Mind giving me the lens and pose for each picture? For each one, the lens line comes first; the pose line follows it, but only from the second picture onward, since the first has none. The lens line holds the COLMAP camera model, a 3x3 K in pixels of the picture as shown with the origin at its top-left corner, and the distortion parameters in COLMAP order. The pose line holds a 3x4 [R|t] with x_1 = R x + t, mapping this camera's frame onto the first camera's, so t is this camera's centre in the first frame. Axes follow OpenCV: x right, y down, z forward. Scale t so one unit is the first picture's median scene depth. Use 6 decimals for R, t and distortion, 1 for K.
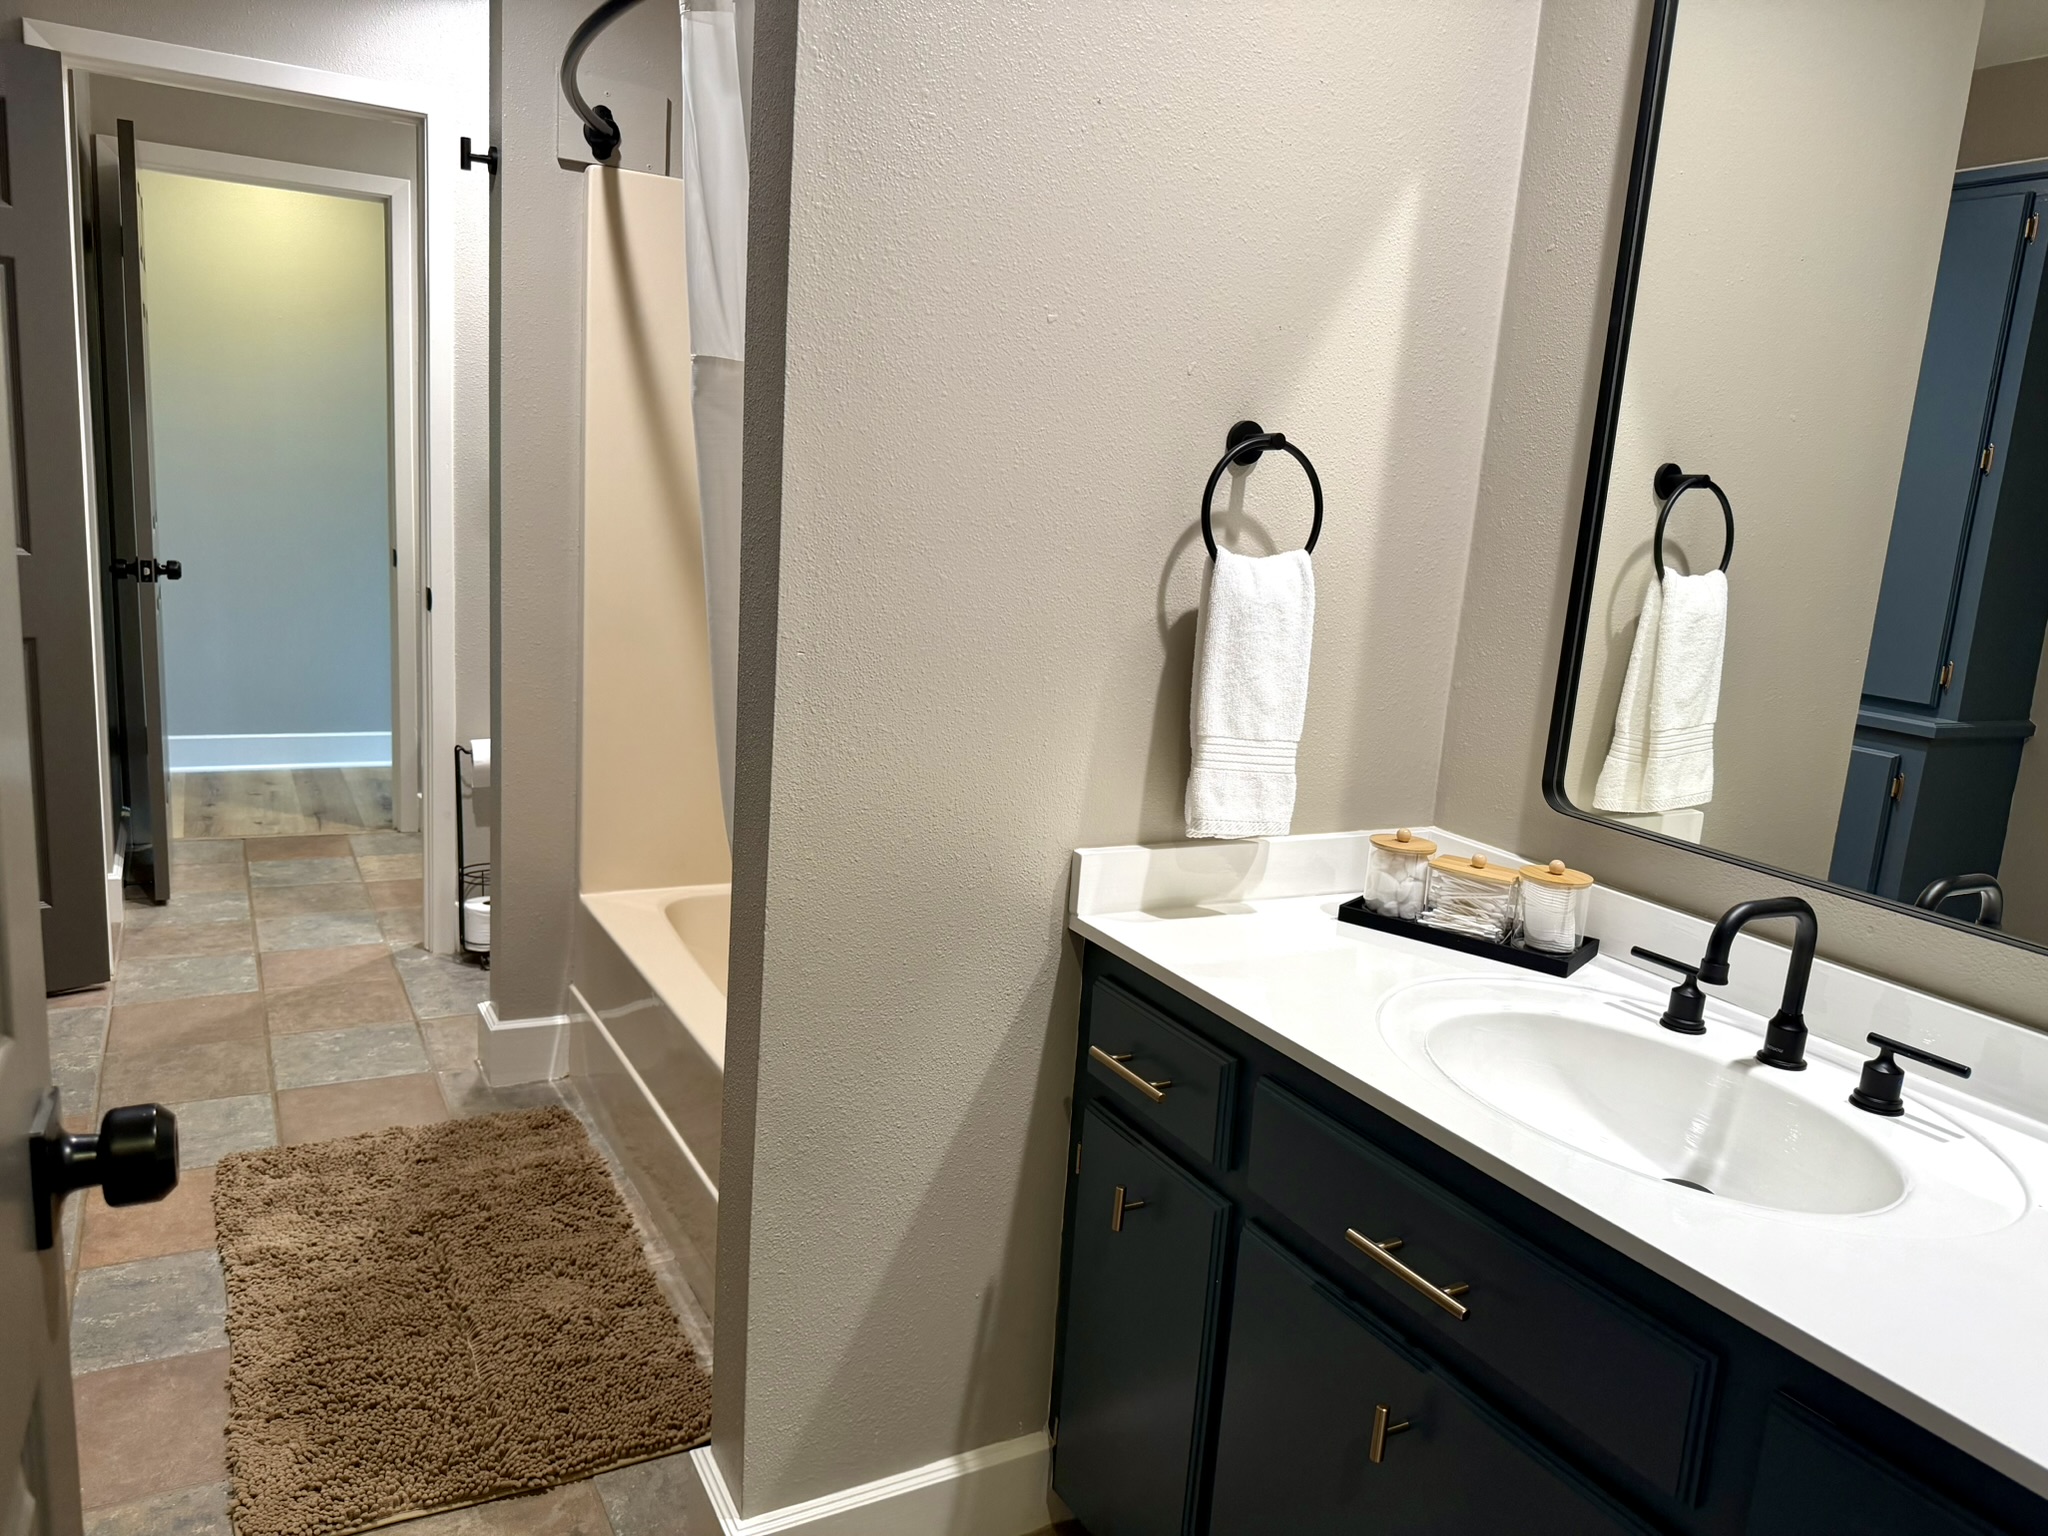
lens RADIAL K [[1457.3, 0, 1021.4], [0, 1457.3, 768.3], [0, 0, 1]] dist [0.005473, 0.000861]
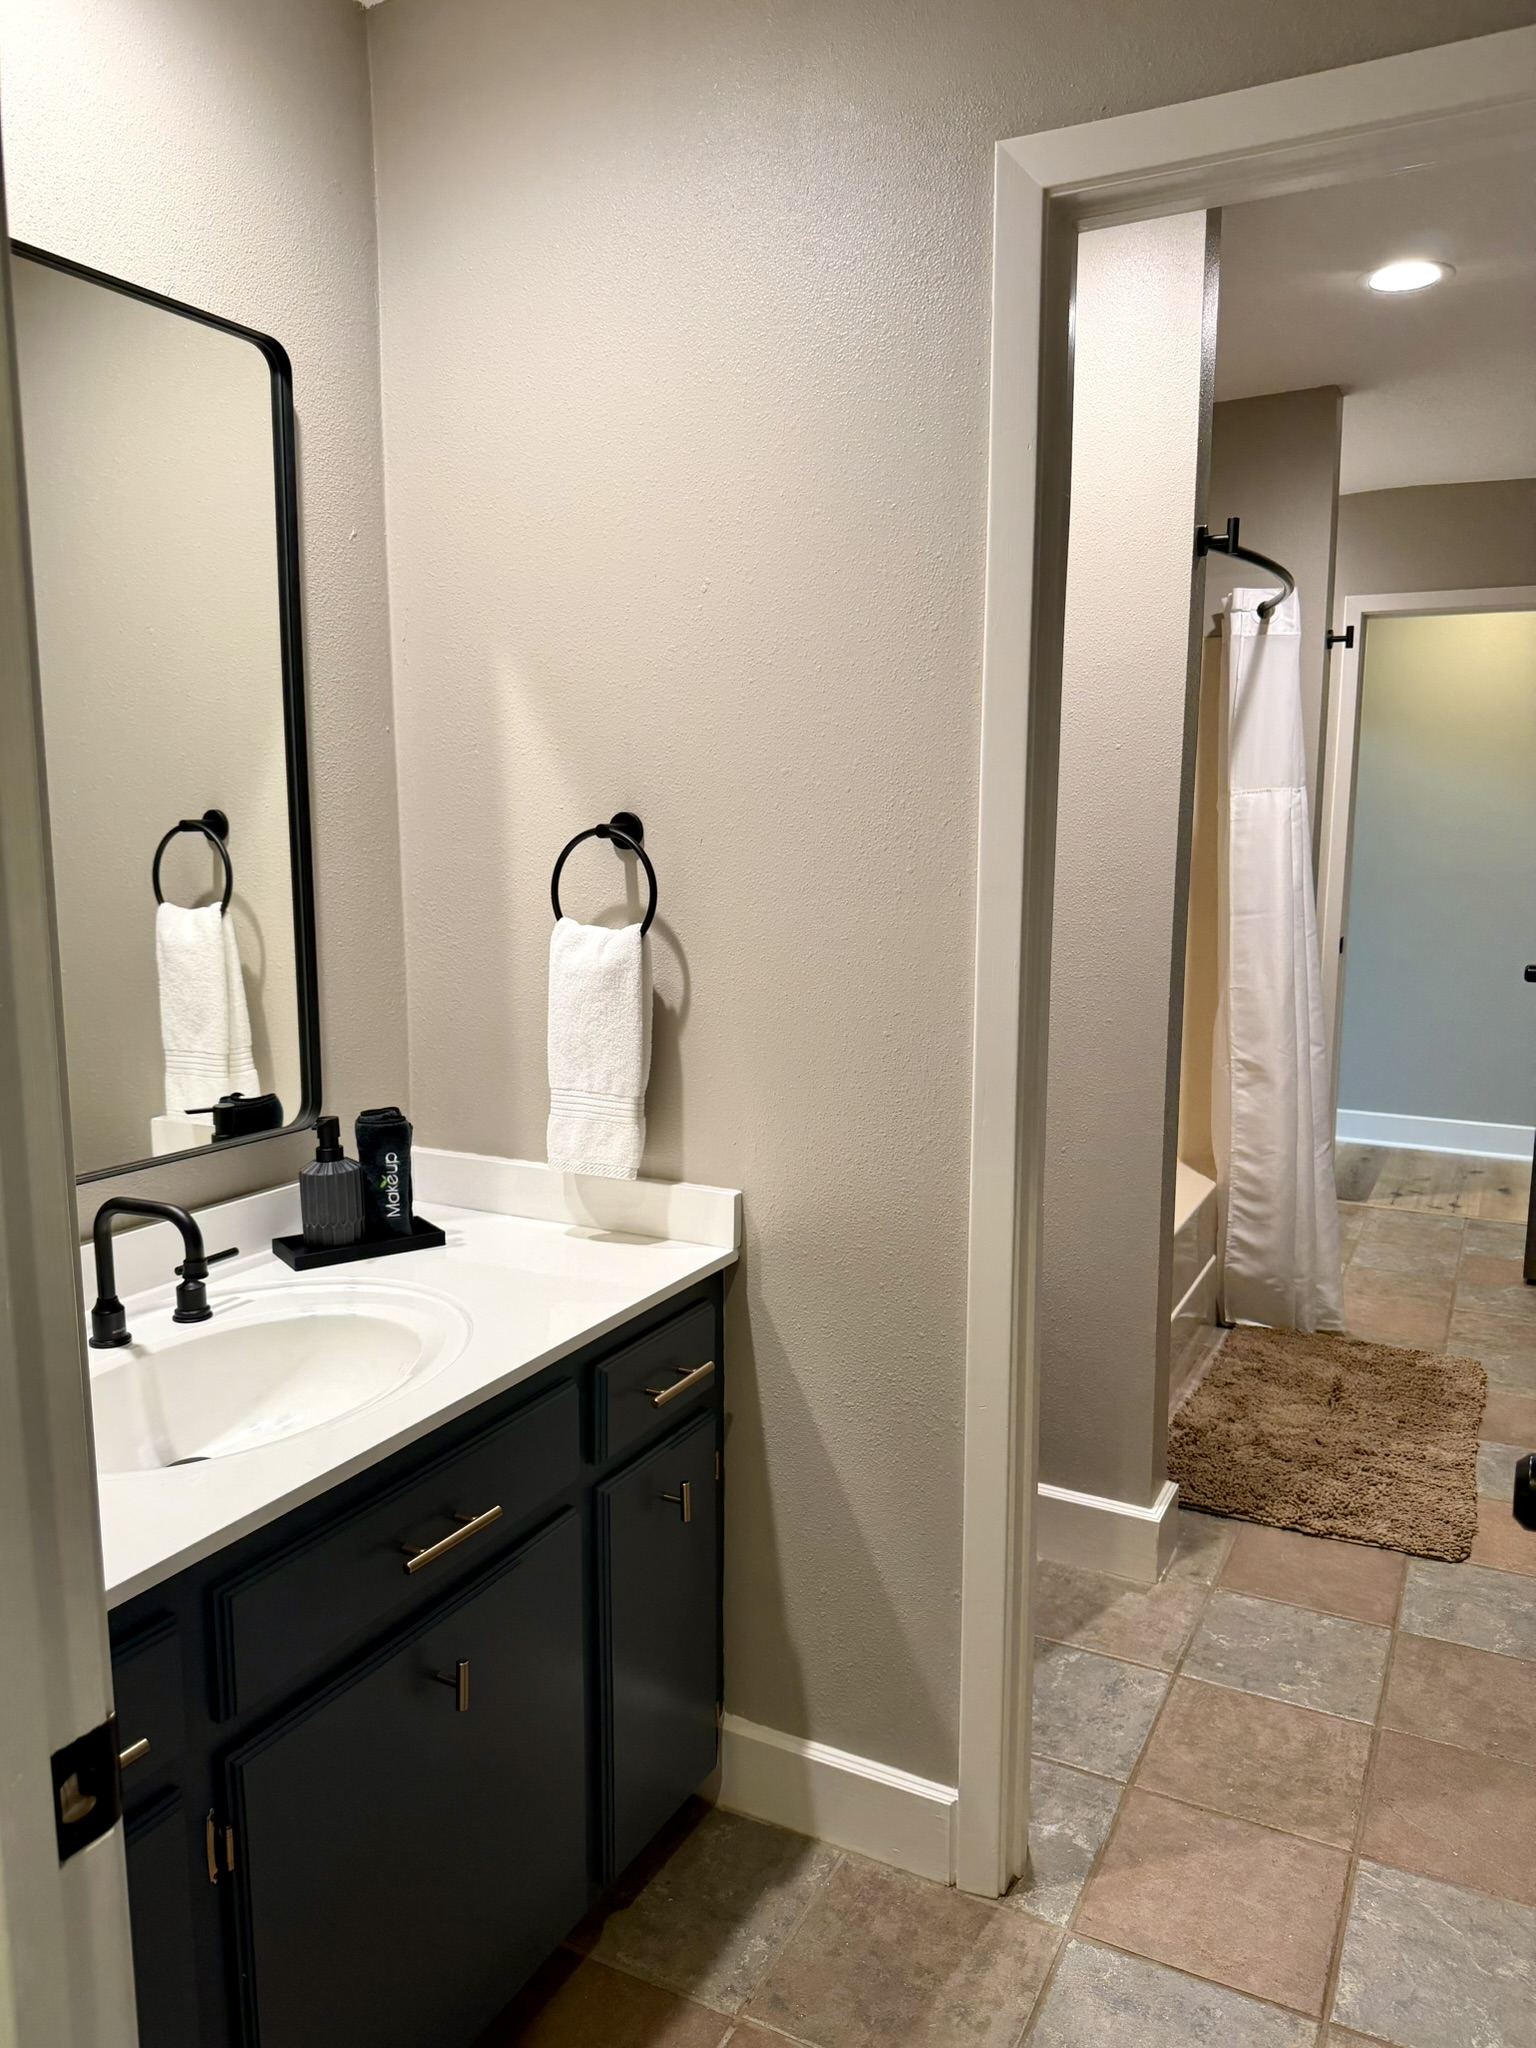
lens RADIAL K [[1457.3, 0, 766.7], [0, 1457.3, 1030.6], [0, 0, 1]] dist [0.005473, 0.000861]
pose [[-0.548631, -0.160579, 0.820499, -0.860538], [0.148445, 0.947080, 0.284610, -0.363771], [-0.822781, 0.277945, -0.495760, 1.467947]]
